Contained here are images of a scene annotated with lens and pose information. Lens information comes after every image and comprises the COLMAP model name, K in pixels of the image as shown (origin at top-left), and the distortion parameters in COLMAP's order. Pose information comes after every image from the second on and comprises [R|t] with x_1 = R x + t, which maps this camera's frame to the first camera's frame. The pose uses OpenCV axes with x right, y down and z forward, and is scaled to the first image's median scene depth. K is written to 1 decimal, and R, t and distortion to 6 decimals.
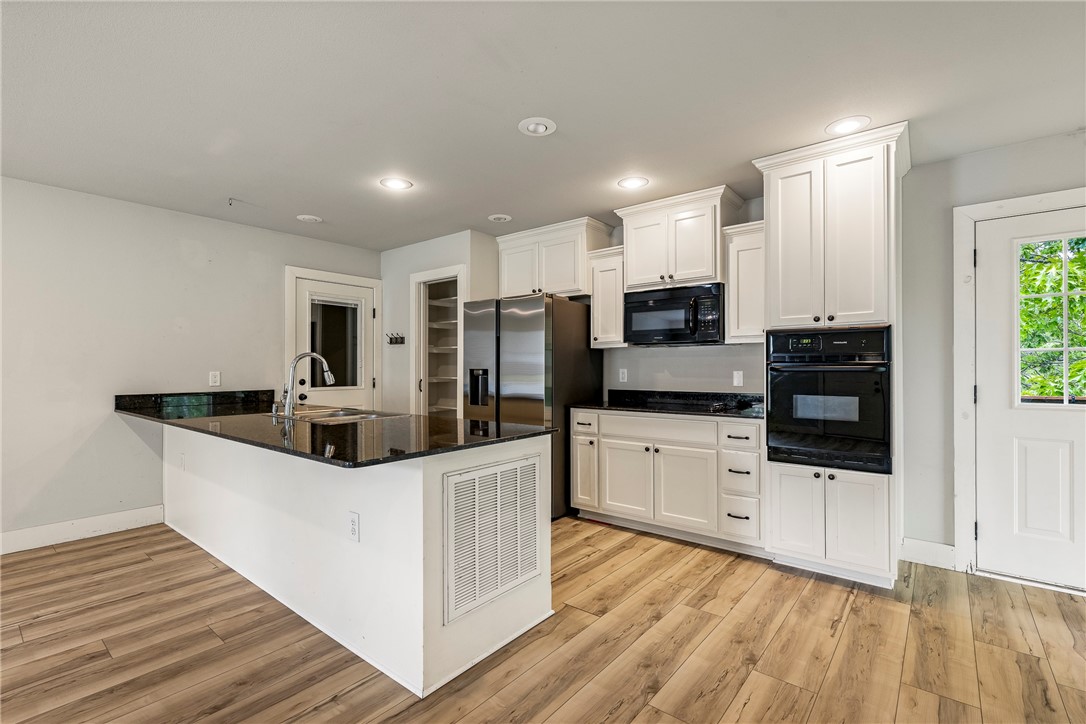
lens RADIAL K [[495.8, 0, 541.9], [0, 495.8, 367.8], [0, 0, 1]] dist [-0.000382, 0.000159]
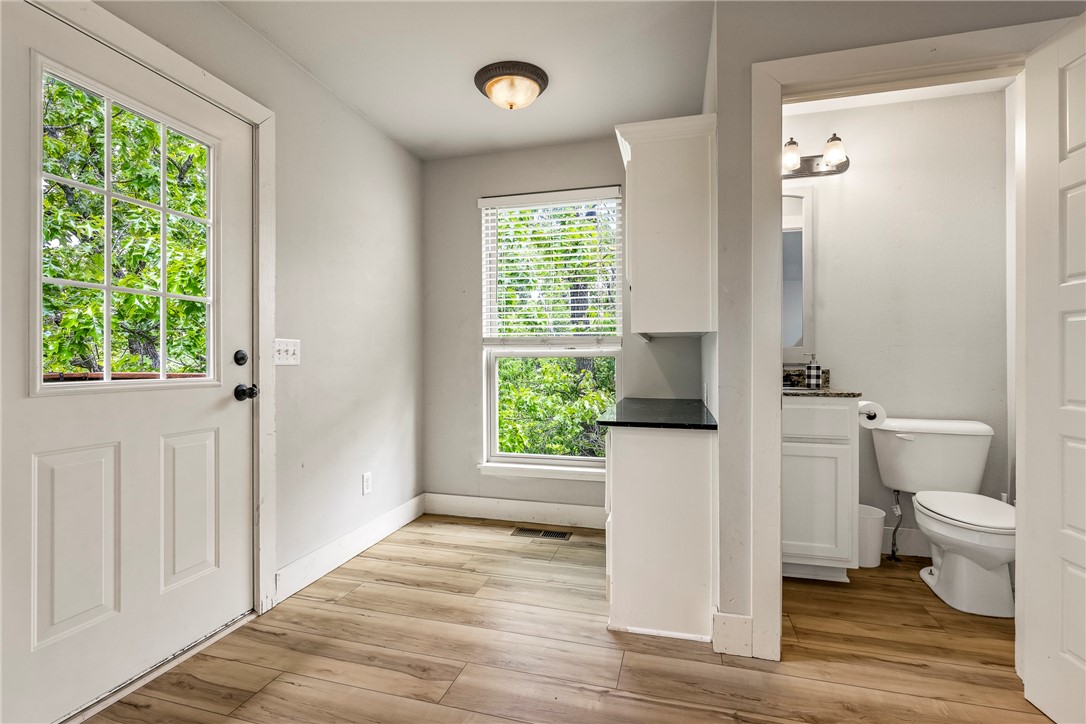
lens RADIAL K [[517.6, 0, 523.3], [0, 517.6, 356.6], [0, 0, 1]] dist [-0.000143, 0.000085]
pose [[-0.384275, 0.005786, 0.923201, 0.234126], [-0.001581, 0.999975, -0.006925, 0.036598], [-0.923217, -0.004121, -0.384256, 0.606879]]
